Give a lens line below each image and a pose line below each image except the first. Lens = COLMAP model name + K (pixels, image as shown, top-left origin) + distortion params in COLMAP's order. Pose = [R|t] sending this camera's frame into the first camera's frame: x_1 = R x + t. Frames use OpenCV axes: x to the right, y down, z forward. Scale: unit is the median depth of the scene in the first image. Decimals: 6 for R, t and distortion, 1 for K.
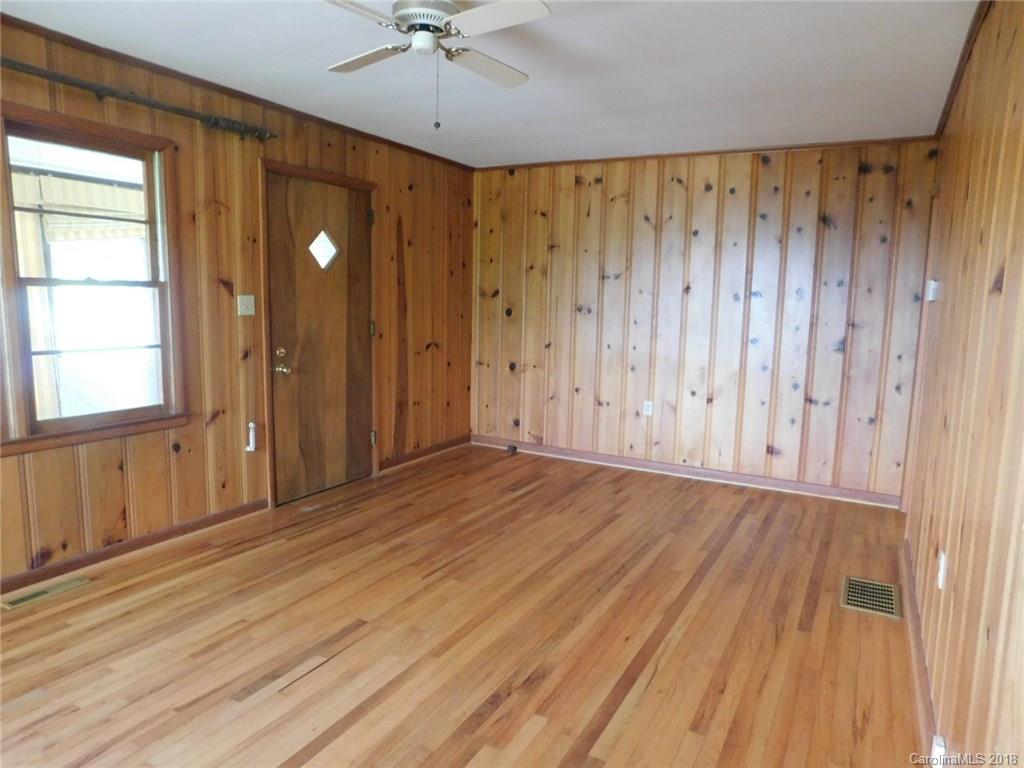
lens RADIAL K [[683.1, 0, 509.5], [0, 683.1, 386.8], [0, 0, 1]] dist [-0.064497, 0.054518]
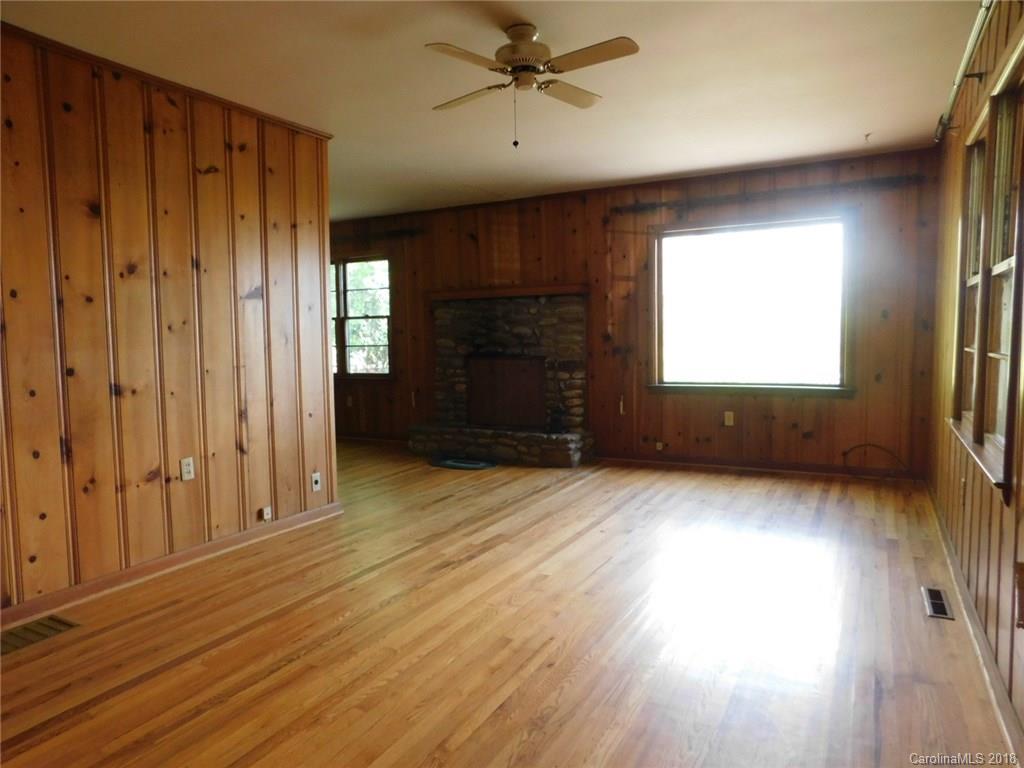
lens RADIAL K [[683.1, 0, 514.6], [0, 683.1, 383.3], [0, 0, 1]] dist [-0.064497, 0.054518]
pose [[-0.999967, -0.008119, -0.000488, -0.068494], [-0.008035, 0.976717, 0.214379, -0.150609], [-0.001264, 0.214376, -0.976750, 1.399003]]
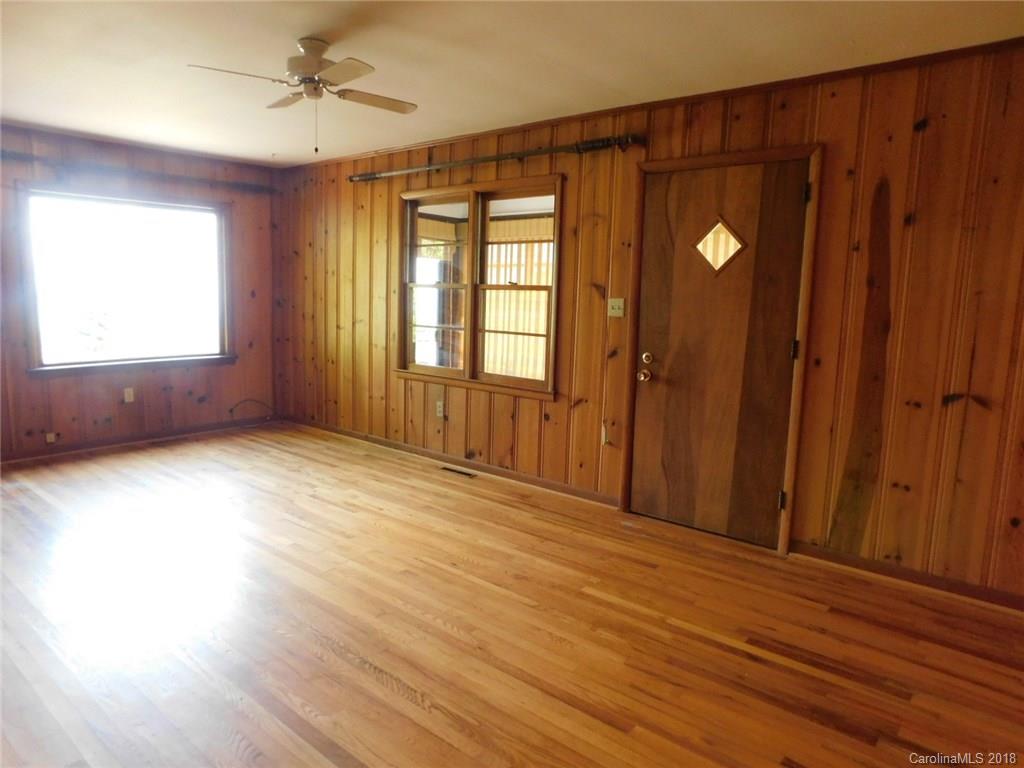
lens RADIAL K [[683.1, 0, 514.7], [0, 683.1, 385.3], [0, 0, 1]] dist [-0.064497, 0.054518]
pose [[-0.194641, 0.106032, -0.975127, 0.682595], [-0.163762, 0.976674, 0.138888, -0.122499], [0.967107, 0.186722, -0.172736, 1.040956]]
